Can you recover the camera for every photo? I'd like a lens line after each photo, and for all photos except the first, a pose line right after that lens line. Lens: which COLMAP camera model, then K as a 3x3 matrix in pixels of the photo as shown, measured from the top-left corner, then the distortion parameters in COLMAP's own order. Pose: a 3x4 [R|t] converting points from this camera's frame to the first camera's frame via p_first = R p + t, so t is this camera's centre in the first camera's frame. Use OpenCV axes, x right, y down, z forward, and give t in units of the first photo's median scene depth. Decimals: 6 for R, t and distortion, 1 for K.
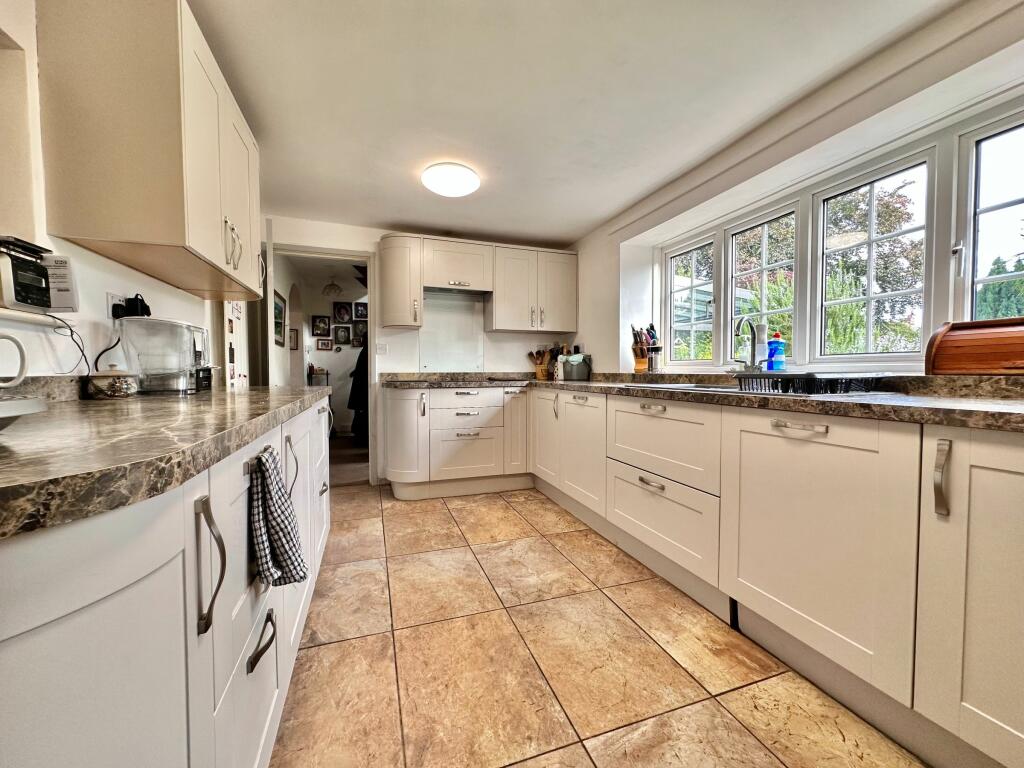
lens RADIAL K [[407.0, 0, 511.4], [0, 407.0, 385.6], [0, 0, 1]] dist [-0.007856, 0.002109]
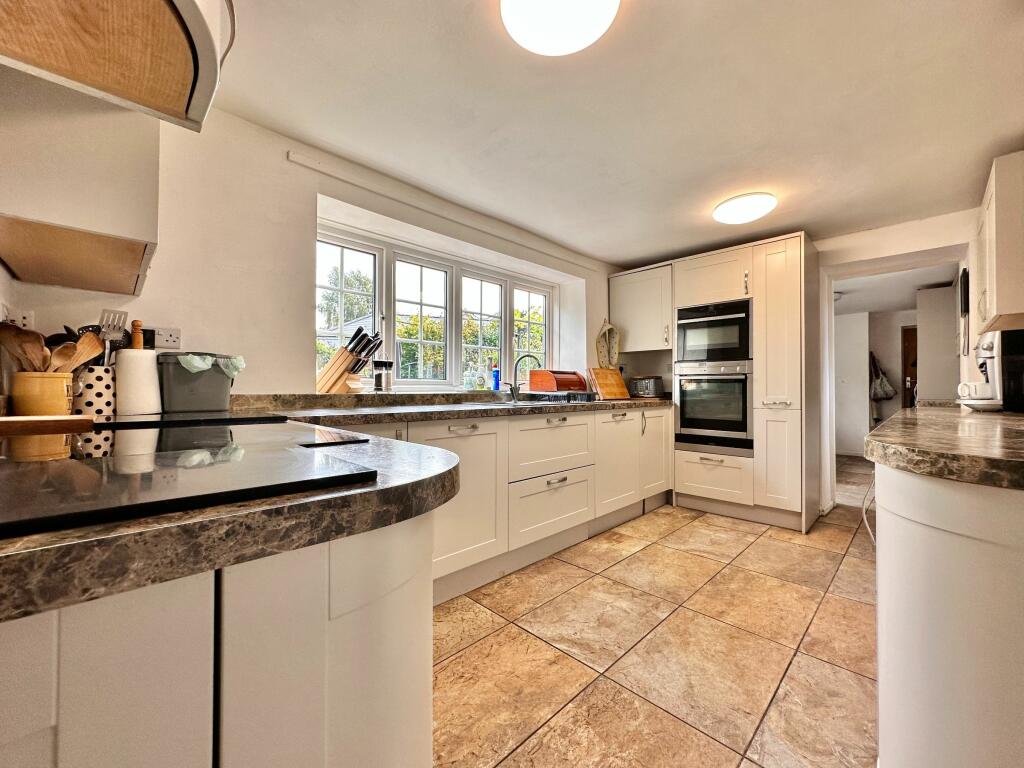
lens RADIAL K [[407.0, 0, 509.2], [0, 407.0, 381.8], [0, 0, 1]] dist [-0.007856, 0.002109]
pose [[-0.419282, 0.011287, 0.907786, -0.732286], [0.028056, 0.999606, 0.000530, -0.069469], [-0.907422, 0.025691, -0.419434, 1.645498]]
